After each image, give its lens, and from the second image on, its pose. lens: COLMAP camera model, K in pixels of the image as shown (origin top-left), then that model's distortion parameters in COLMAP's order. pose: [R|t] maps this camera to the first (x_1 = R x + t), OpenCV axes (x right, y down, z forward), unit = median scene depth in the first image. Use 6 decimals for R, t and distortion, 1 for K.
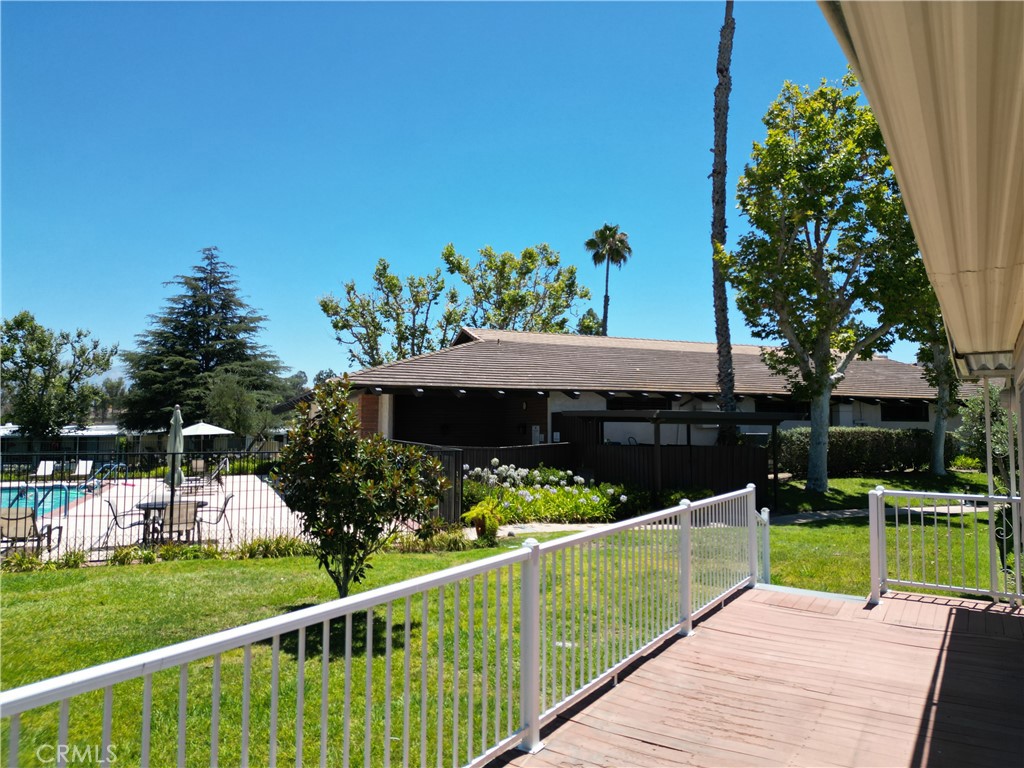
lens RADIAL K [[717.3, 0, 509.9], [0, 717.3, 385.1], [0, 0, 1]] dist [0.053170, -0.033254]
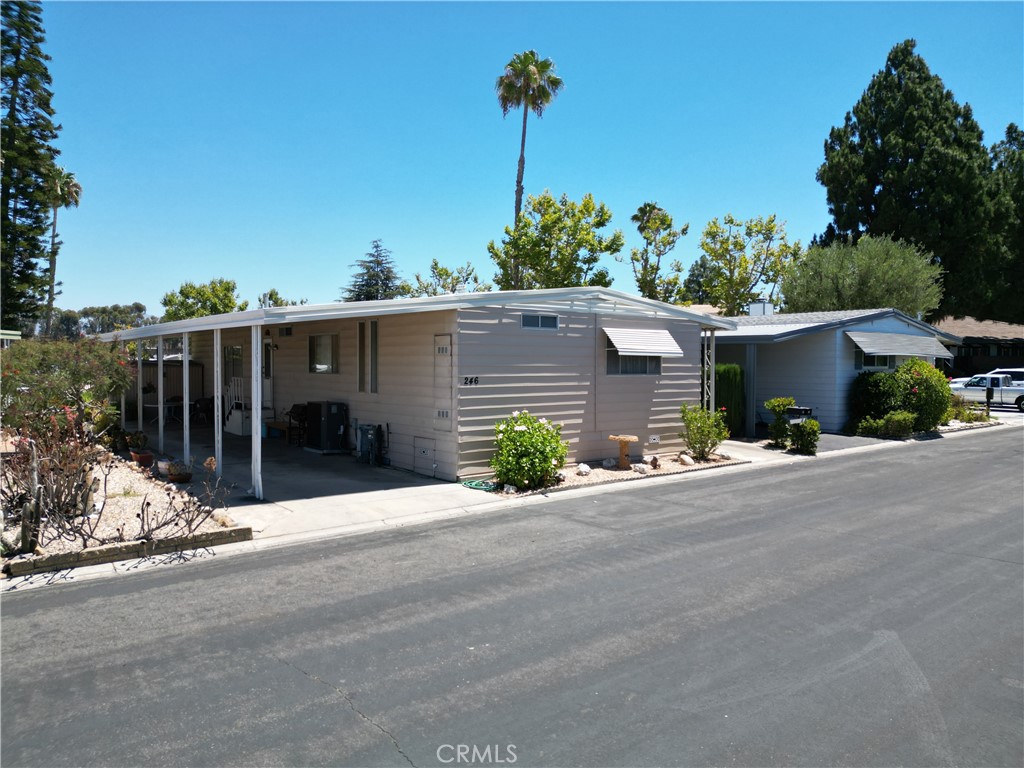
lens RADIAL K [[717.3, 0, 509.1], [0, 717.3, 390.8], [0, 0, 1]] dist [0.053170, -0.033254]
pose [[0.948284, 0.008212, -0.317316, 0.325480], [0.022885, 0.995295, 0.094148, -0.012345], [0.316596, -0.096540, 0.943635, -0.355921]]
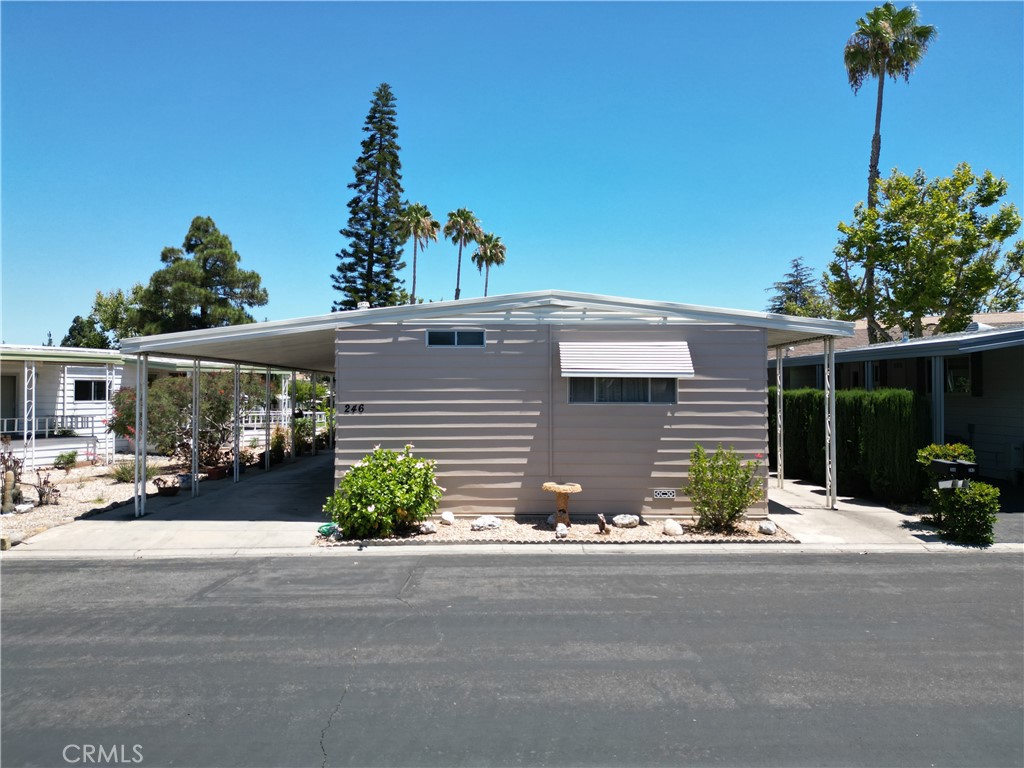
lens RADIAL K [[717.3, 0, 506.5], [0, 717.3, 379.9], [0, 0, 1]] dist [0.053170, -0.033254]
pose [[0.549935, -0.023276, -0.834883, 0.428107], [0.056248, 0.998374, 0.009216, -0.002606], [0.833311, -0.052029, 0.550351, -0.229996]]
